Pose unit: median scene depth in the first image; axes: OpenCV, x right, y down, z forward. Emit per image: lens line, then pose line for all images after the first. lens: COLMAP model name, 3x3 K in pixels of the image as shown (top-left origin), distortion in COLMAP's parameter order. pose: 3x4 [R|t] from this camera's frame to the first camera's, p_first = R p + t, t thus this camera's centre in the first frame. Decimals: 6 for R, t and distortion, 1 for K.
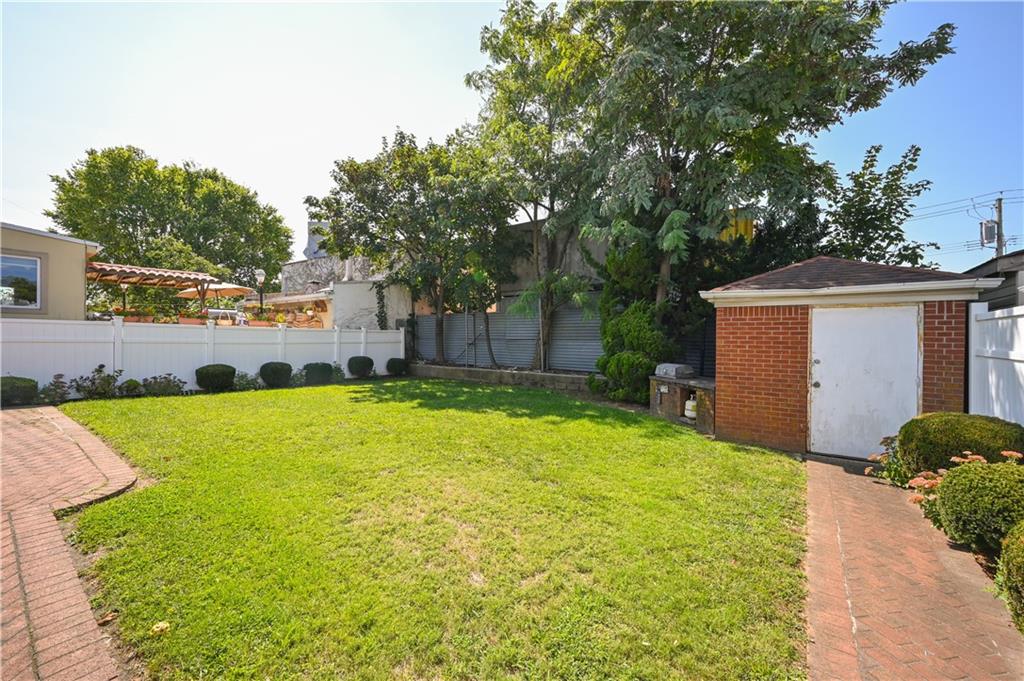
lens RADIAL K [[402.4, 0, 512.0], [0, 402.4, 340.5], [0, 0, 1]] dist [-0.001608, -0.000284]
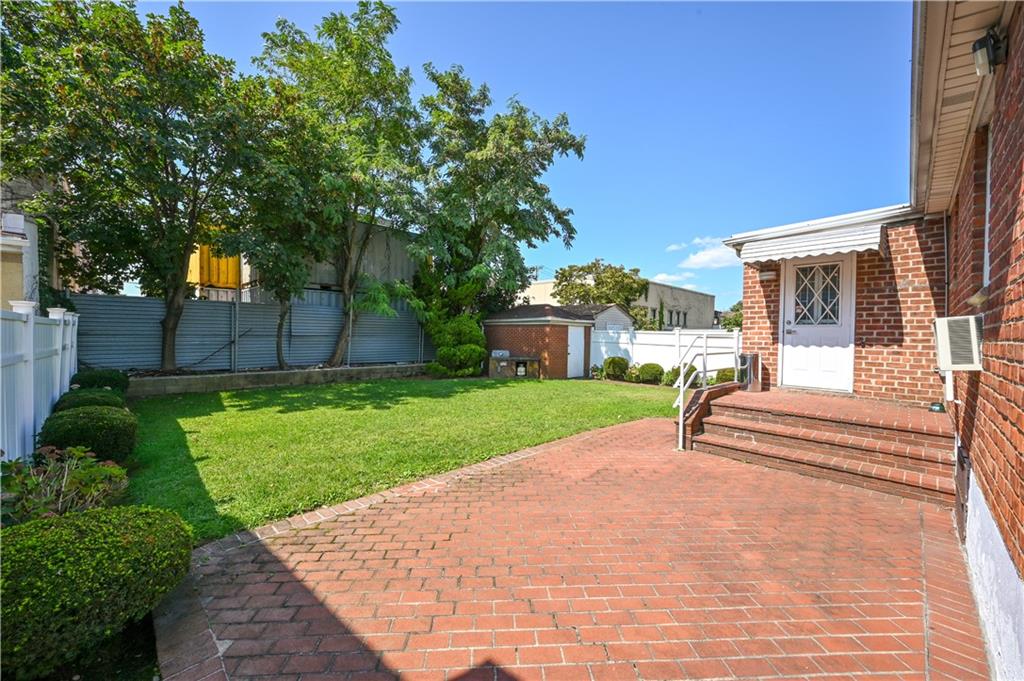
lens RADIAL K [[402.4, 0, 512.0], [0, 402.4, 340.5], [0, 0, 1]] dist [-0.001608, -0.000284]
pose [[0.119919, -0.017933, 0.992622, -1.015604], [-0.009300, 0.999773, 0.019185, -0.014750], [-0.992740, -0.011532, 0.119725, 0.515915]]
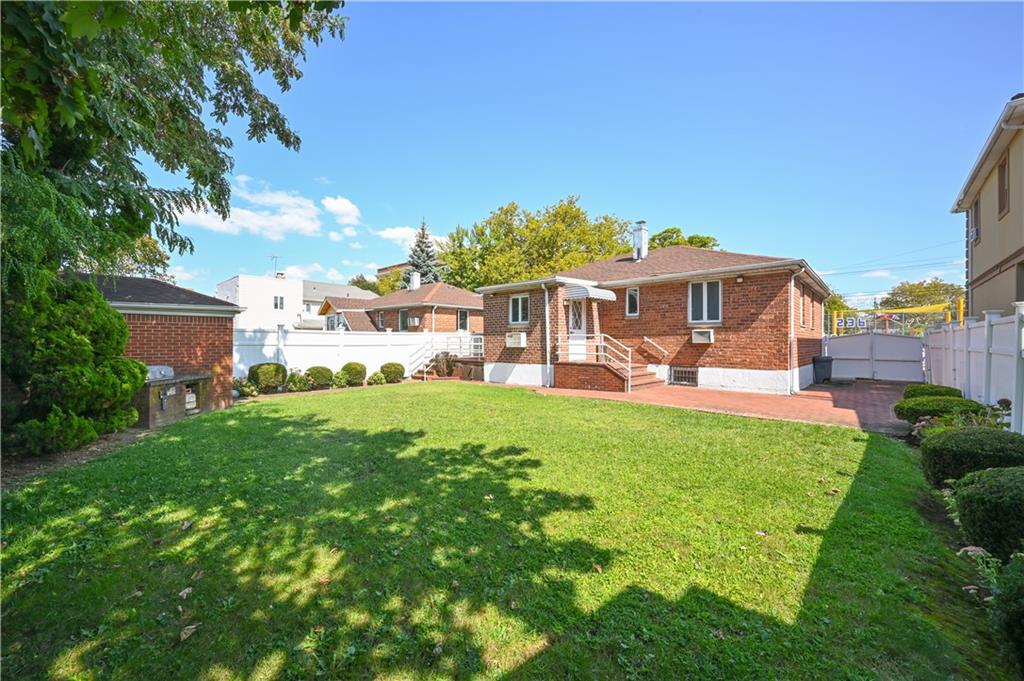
lens RADIAL K [[402.4, 0, 512.0], [0, 402.4, 340.5], [0, 0, 1]] dist [-0.001608, -0.000284]
pose [[-0.995928, -0.005068, 0.090011, -0.353223], [-0.004221, 0.999945, 0.009603, -0.008207], [-0.090054, 0.009184, -0.995895, 1.303921]]
